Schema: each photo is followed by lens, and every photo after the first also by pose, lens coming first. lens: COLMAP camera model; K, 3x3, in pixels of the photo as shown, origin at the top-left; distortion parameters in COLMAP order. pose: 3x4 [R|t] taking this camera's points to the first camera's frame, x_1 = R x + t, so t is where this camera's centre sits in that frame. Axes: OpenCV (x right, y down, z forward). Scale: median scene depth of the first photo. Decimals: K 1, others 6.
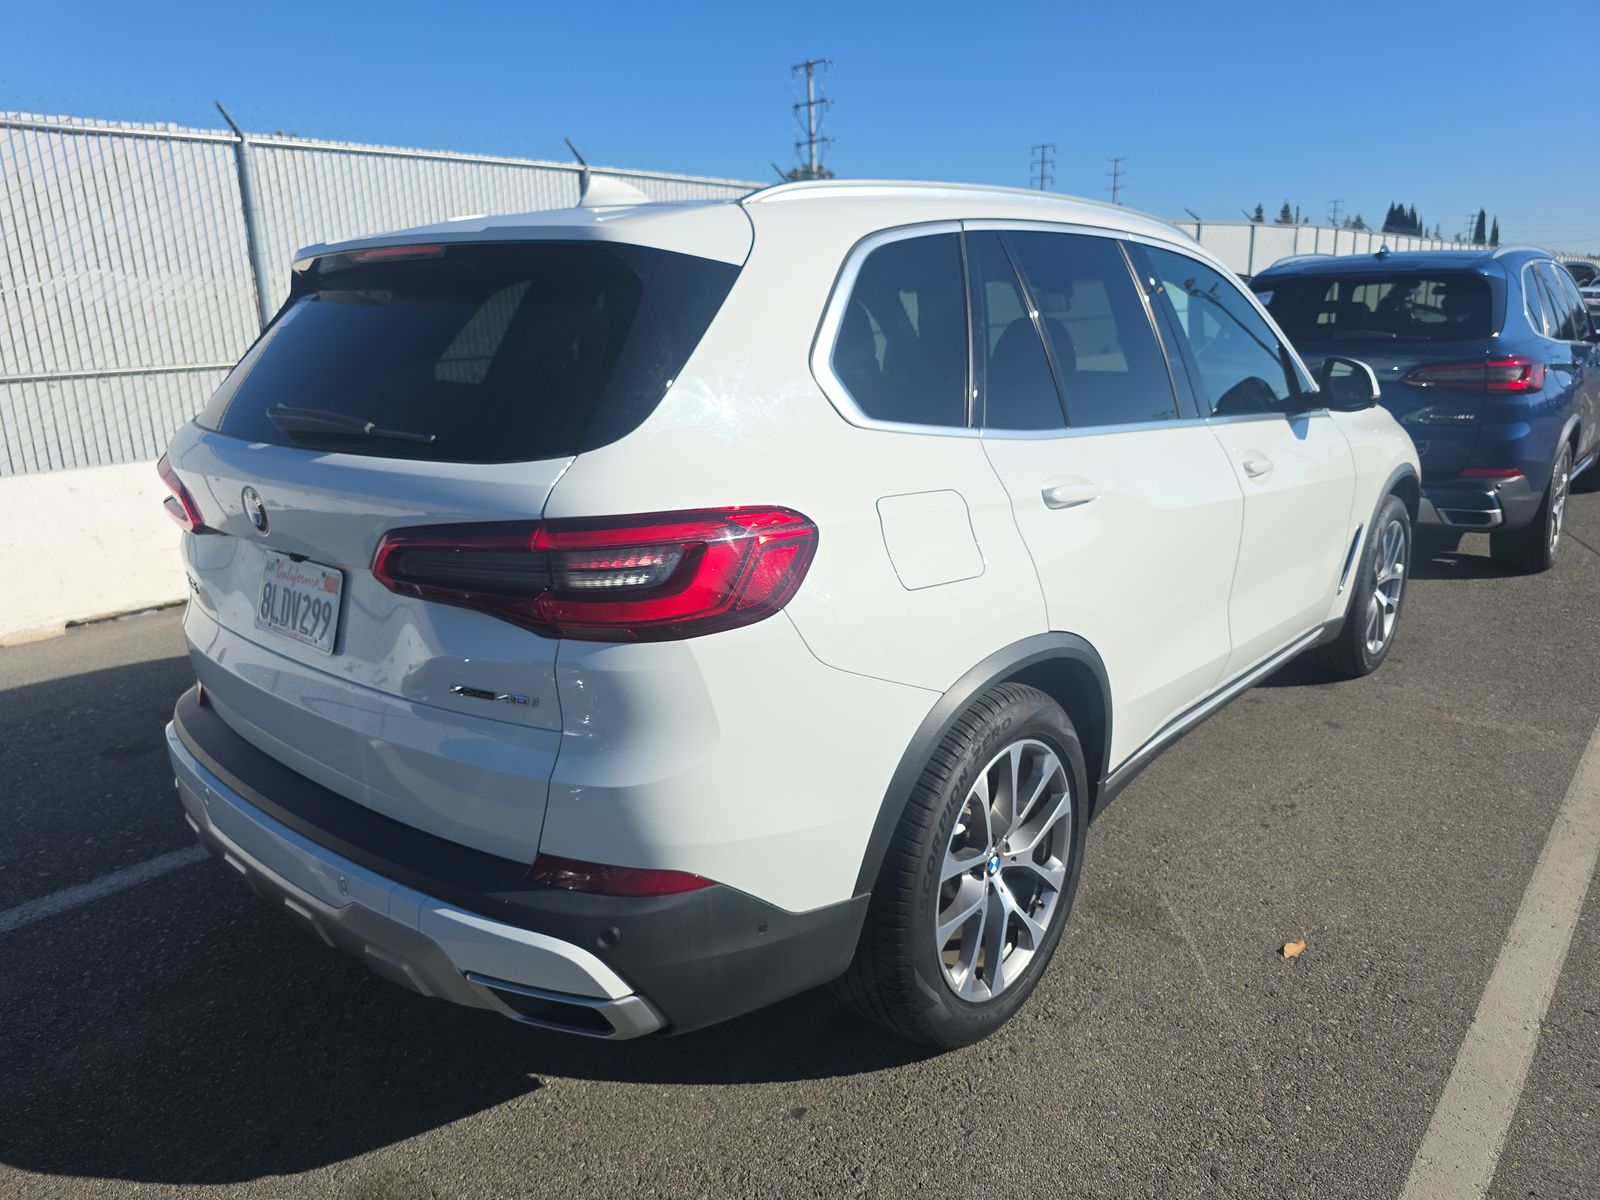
lens RADIAL K [[1081.4, 0, 800.0], [0, 1081.4, 600.0], [0, 0, 1]] dist [0.046282, -0.045410]
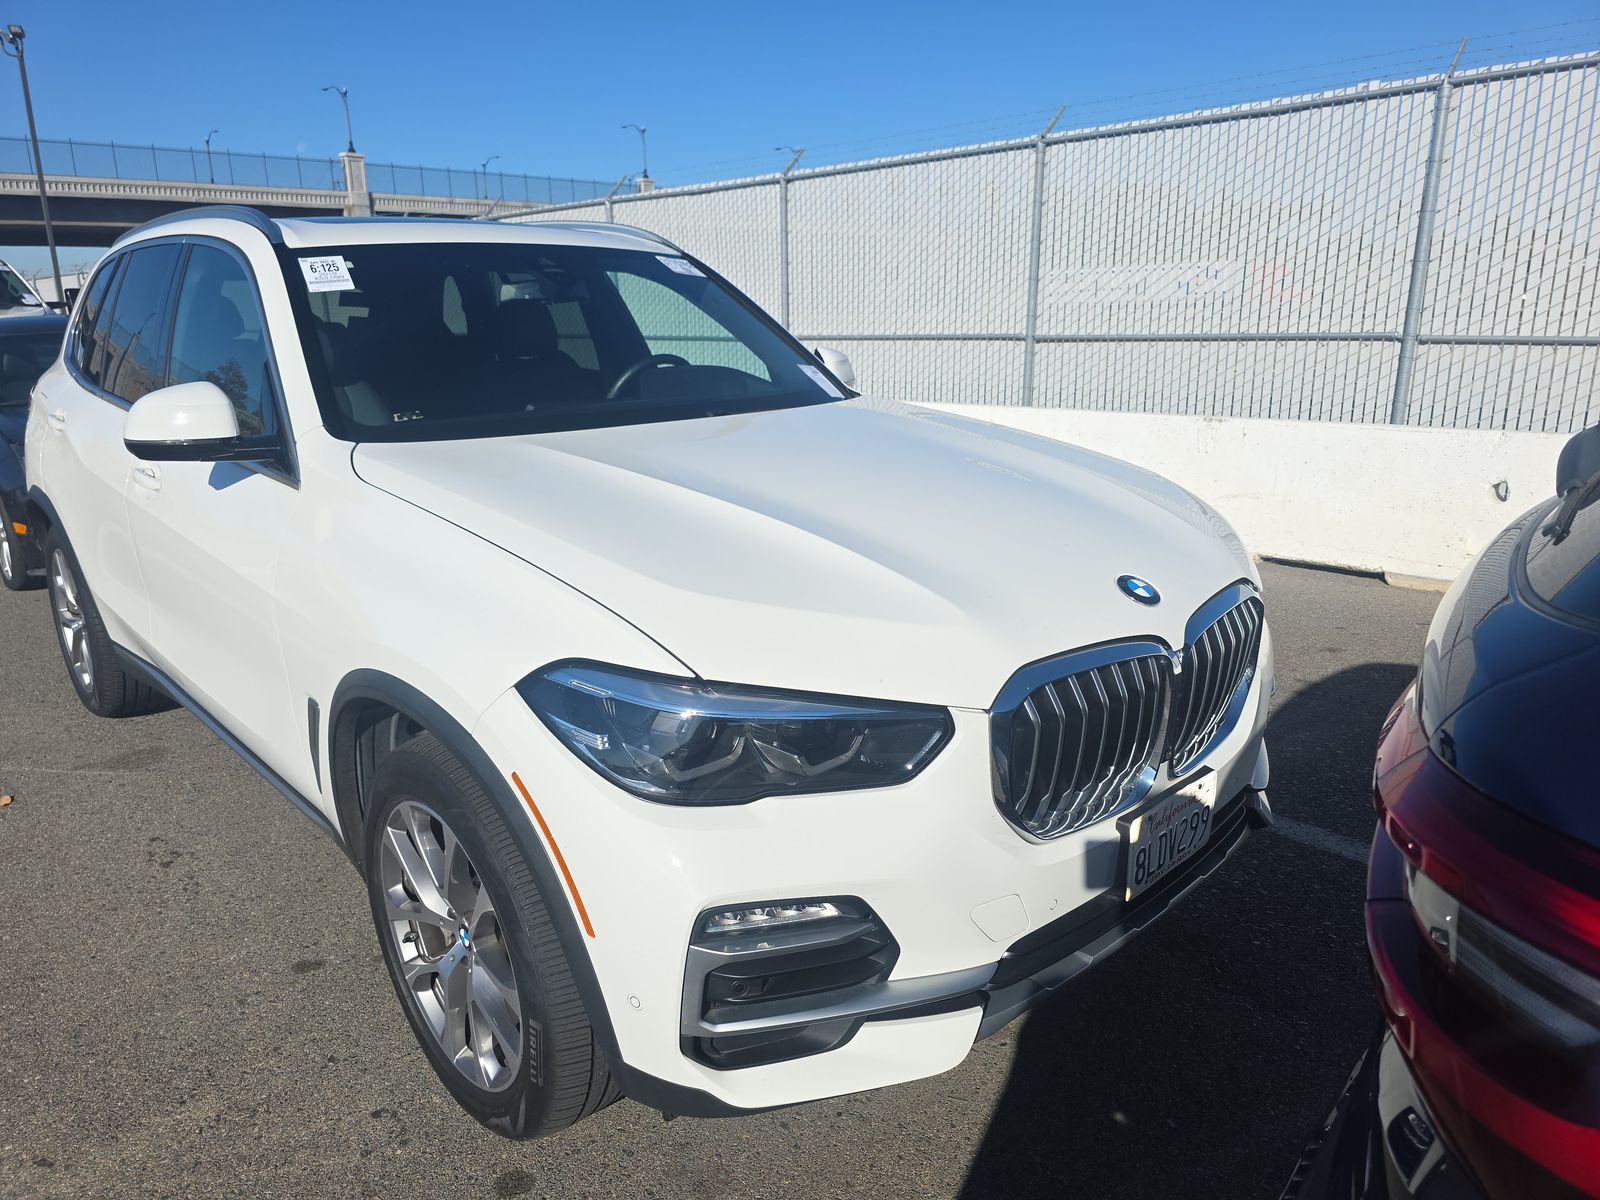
lens RADIAL K [[1081.4, 0, 800.0], [0, 1081.4, 600.0], [0, 0, 1]] dist [0.046282, -0.045410]
pose [[-0.097542, 0.286742, -0.953029, 1.191805], [-0.241758, 0.922086, 0.302176, -0.411630], [0.965422, 0.259877, -0.020620, 1.457579]]
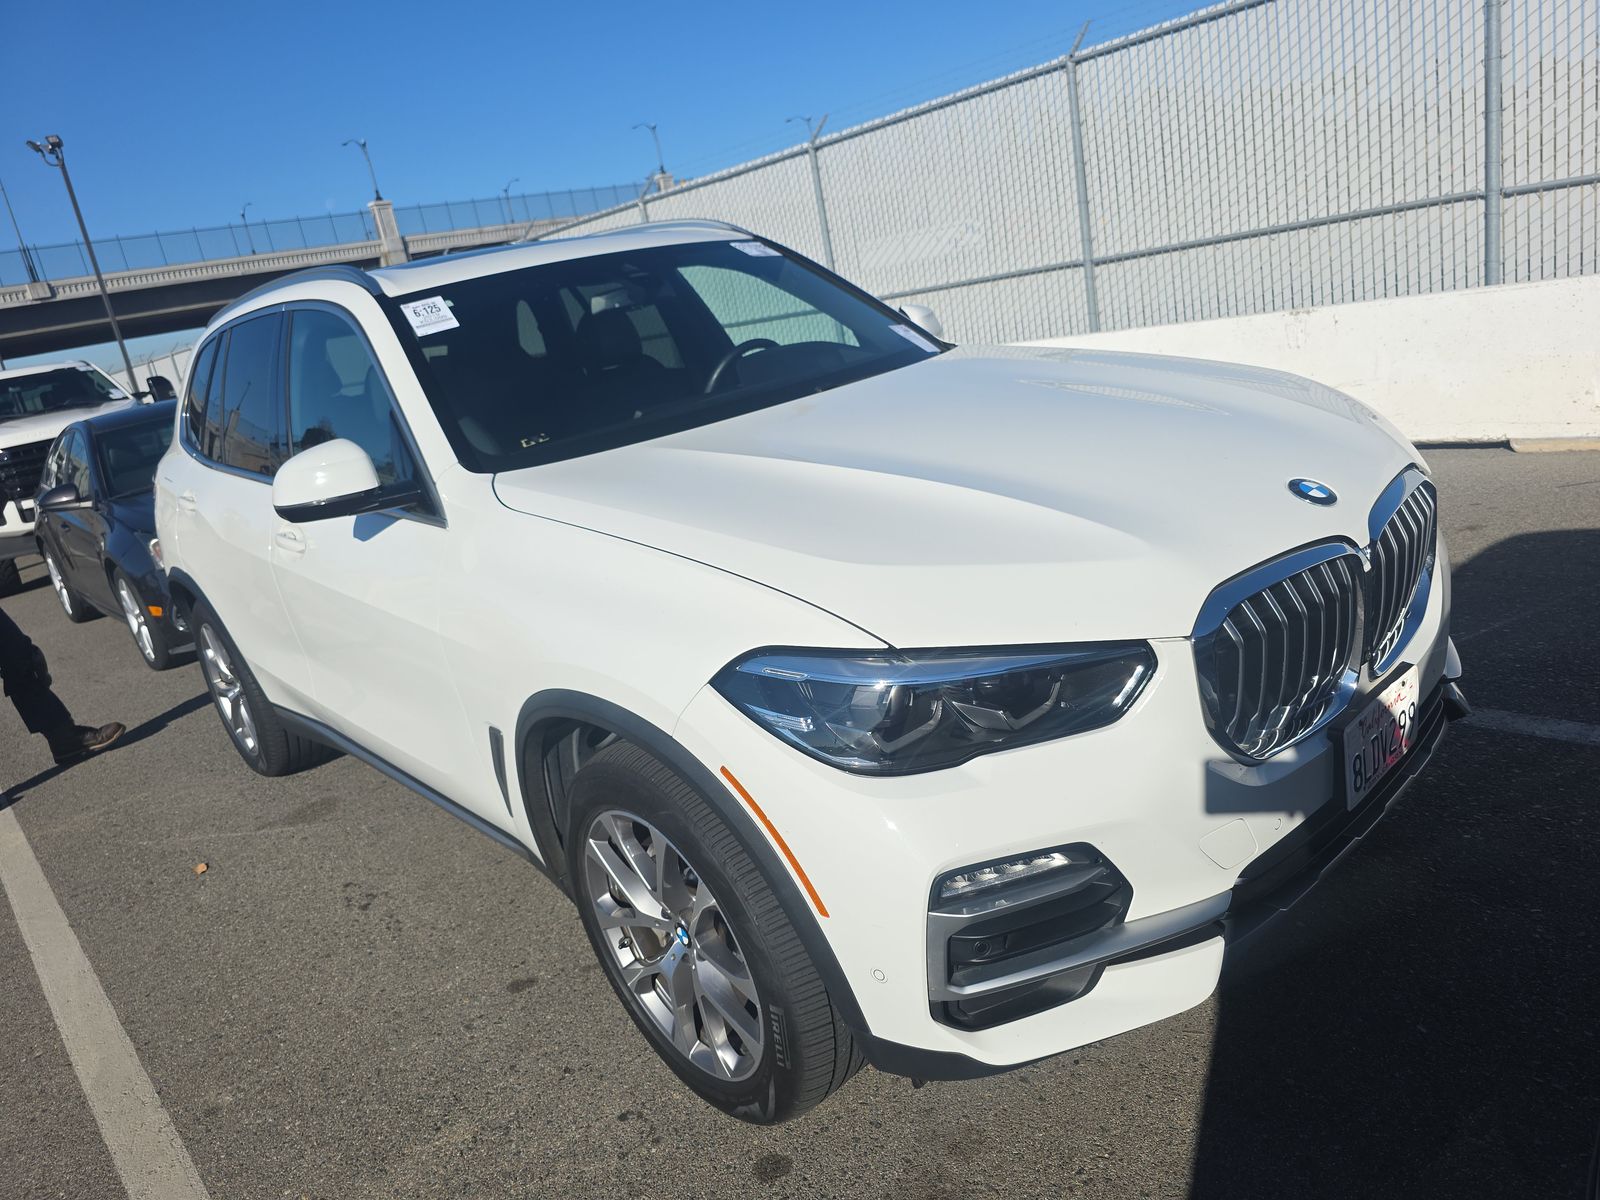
lens RADIAL K [[1084.4, 0, 804.6], [0, 1084.4, 589.3], [0, 0, 1]] dist [0.042417, -0.042778]
pose [[-0.114515, 0.317918, -0.941177, 1.196704], [-0.075998, 0.941830, 0.327385, -0.402590], [0.990510, 0.109018, -0.083692, 1.412812]]
